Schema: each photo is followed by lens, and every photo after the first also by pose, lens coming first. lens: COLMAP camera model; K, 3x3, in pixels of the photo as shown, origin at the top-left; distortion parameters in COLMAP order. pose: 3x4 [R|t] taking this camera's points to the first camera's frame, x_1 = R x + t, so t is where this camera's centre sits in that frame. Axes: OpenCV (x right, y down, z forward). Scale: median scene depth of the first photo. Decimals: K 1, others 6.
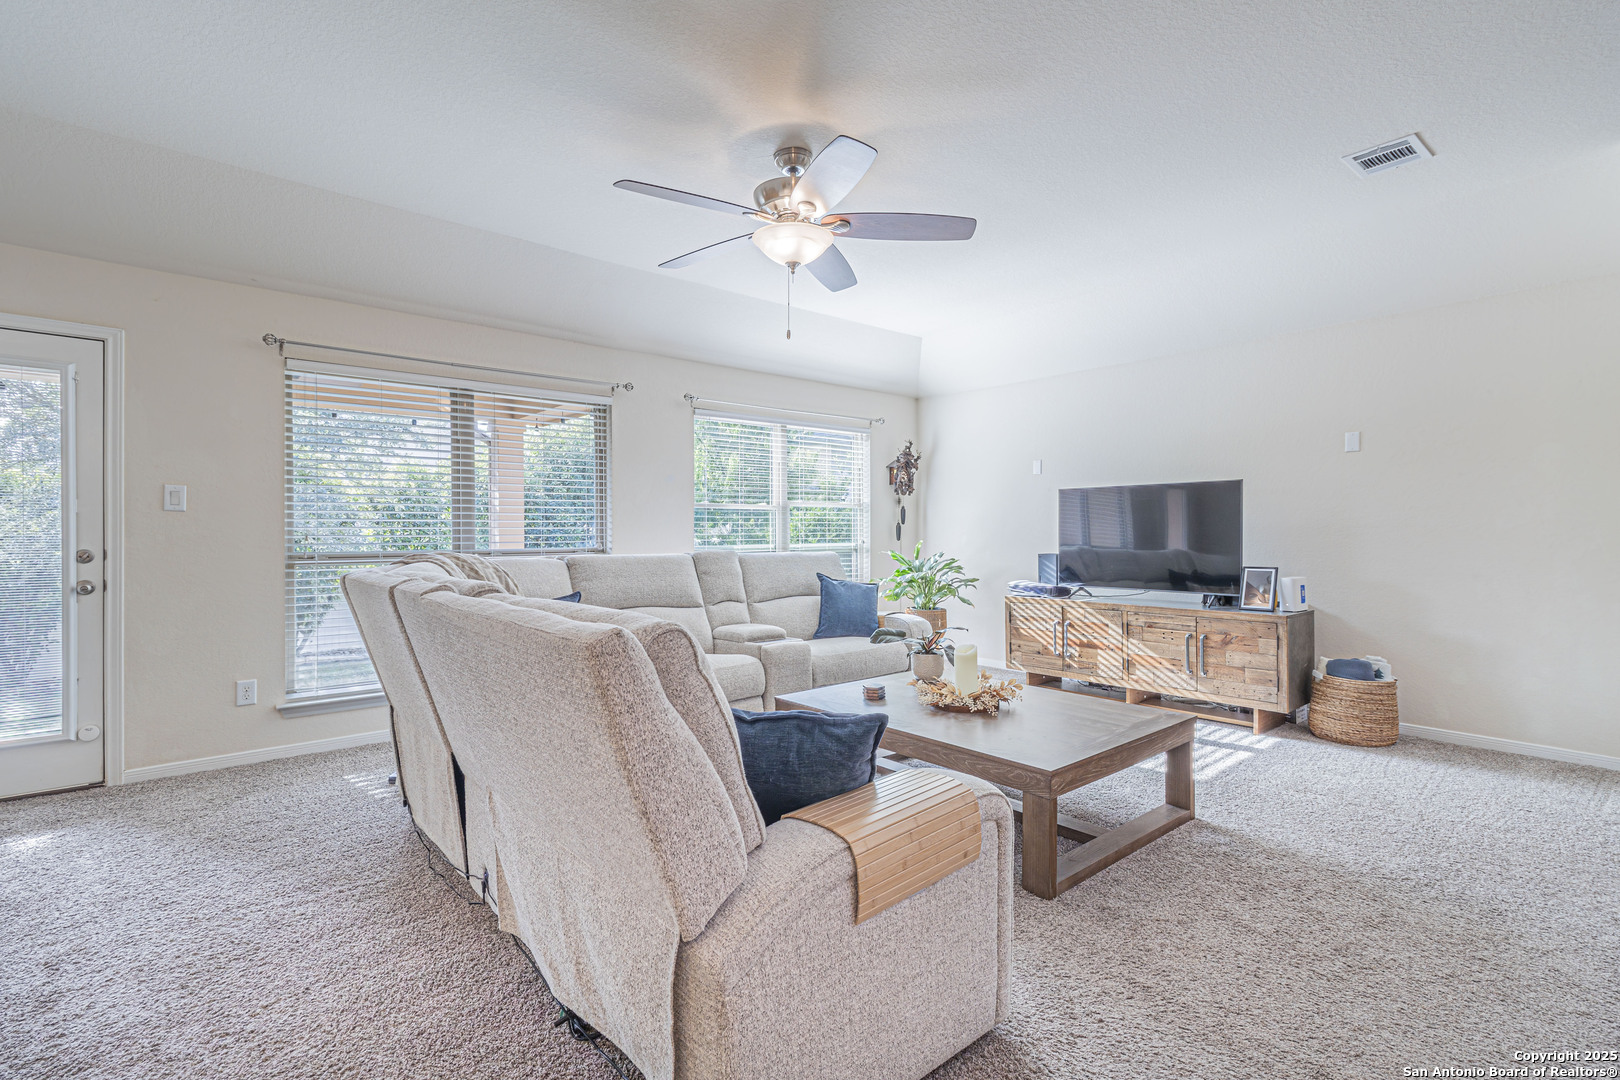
lens RADIAL K [[757.6, 0, 803.2], [0, 757.6, 535.9], [0, 0, 1]] dist [0.008299, -0.000166]
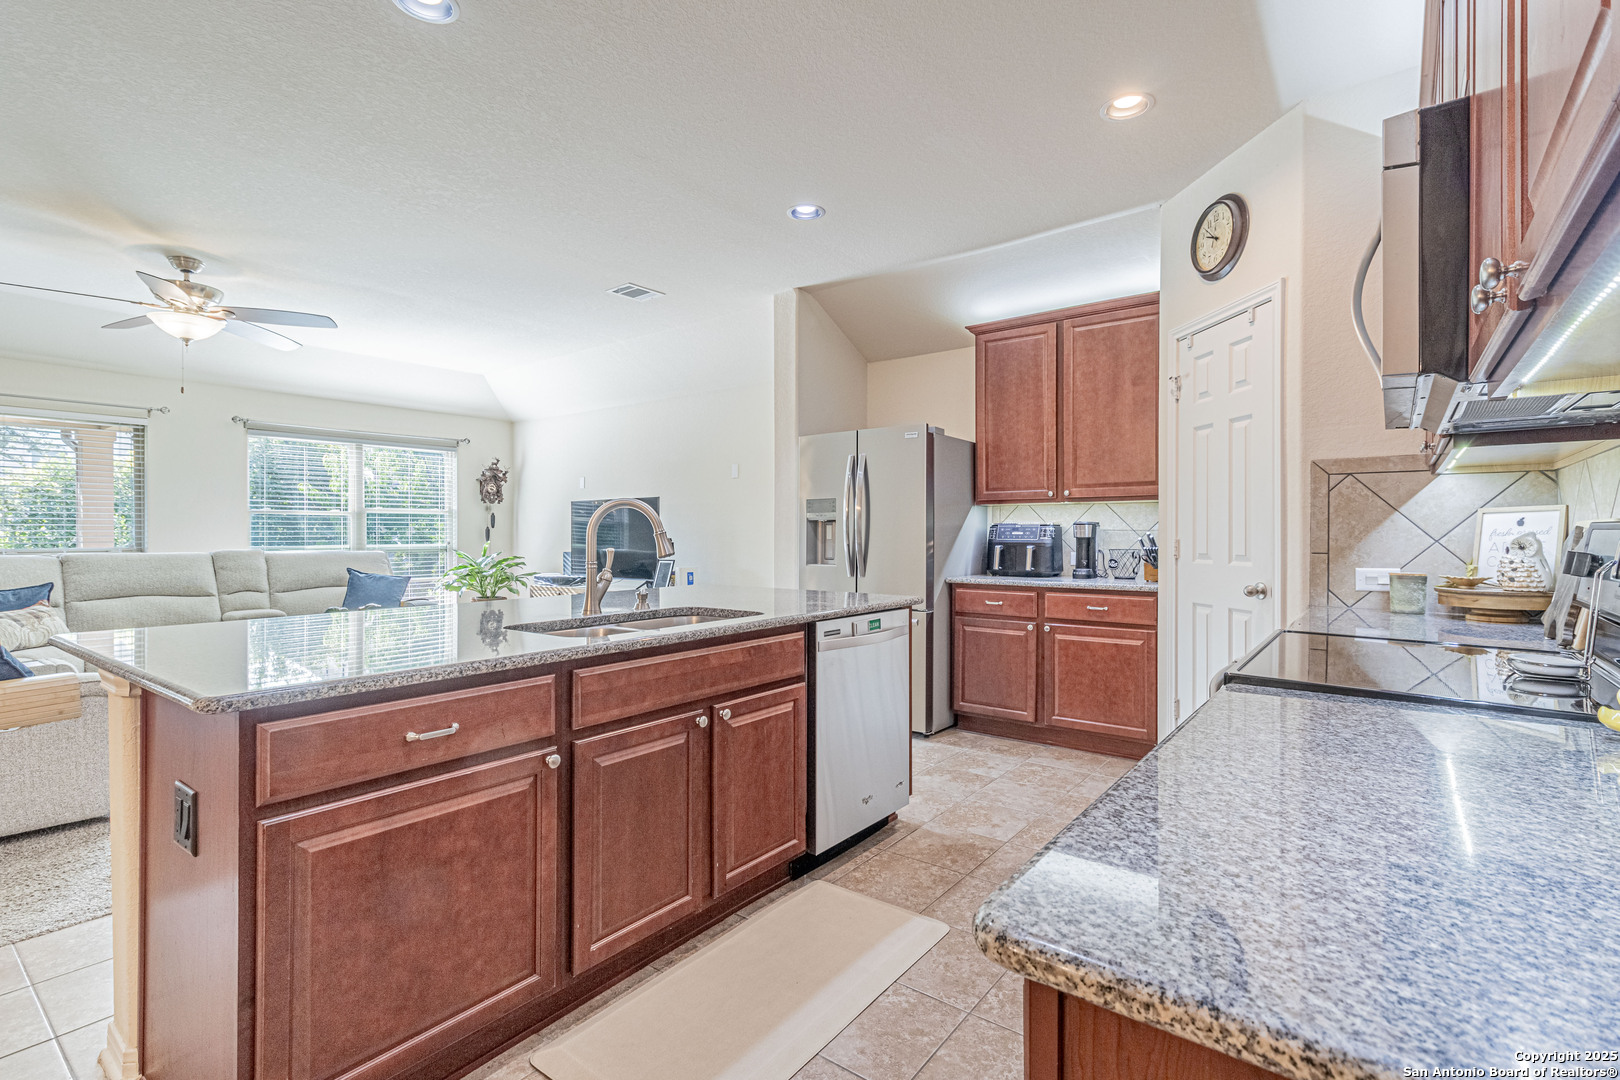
lens RADIAL K [[757.6, 0, 812.8], [0, 757.6, 534.1], [0, 0, 1]] dist [0.008299, -0.000166]
pose [[0.977288, 0.002188, 0.211904, 0.496894], [-0.001095, 0.999985, -0.005274, -0.000326], [-0.211913, 0.004922, 0.977276, -0.362306]]
